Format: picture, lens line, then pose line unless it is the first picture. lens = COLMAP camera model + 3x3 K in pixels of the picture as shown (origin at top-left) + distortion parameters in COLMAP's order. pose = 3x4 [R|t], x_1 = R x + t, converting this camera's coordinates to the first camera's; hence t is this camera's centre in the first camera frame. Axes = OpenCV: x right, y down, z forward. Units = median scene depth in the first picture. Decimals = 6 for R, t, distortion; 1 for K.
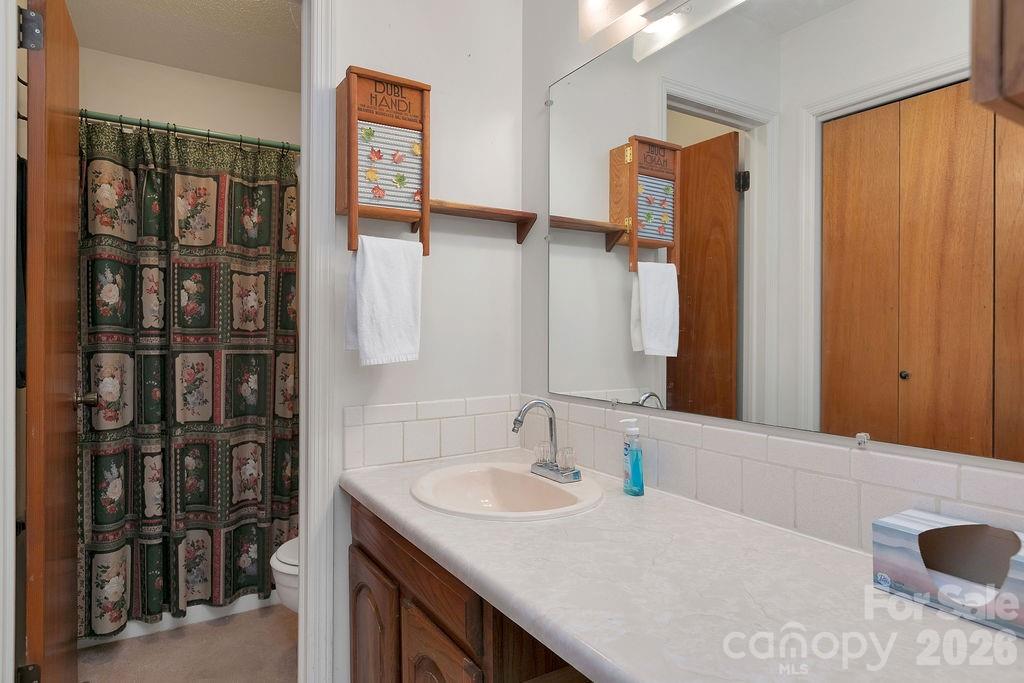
lens RADIAL K [[590.6, 0, 516.9], [0, 590.6, 333.2], [0, 0, 1]] dist [0.000811, -0.001604]
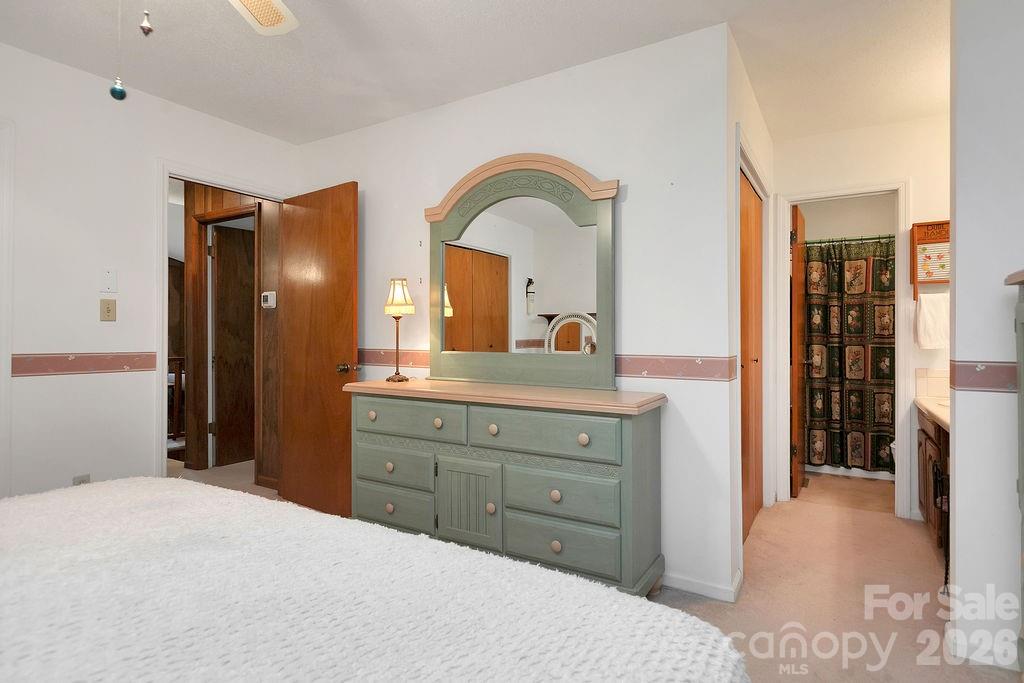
lens RADIAL K [[536.2, 0, 513.6], [0, 536.2, 329.4], [0, 0, 1]] dist [-0.002252, -0.000524]
pose [[0.443512, -0.011468, -0.896195, 0.647697], [-0.002259, 0.999901, -0.013913, 0.005227], [0.896265, 0.008196, 0.443442, -0.968633]]
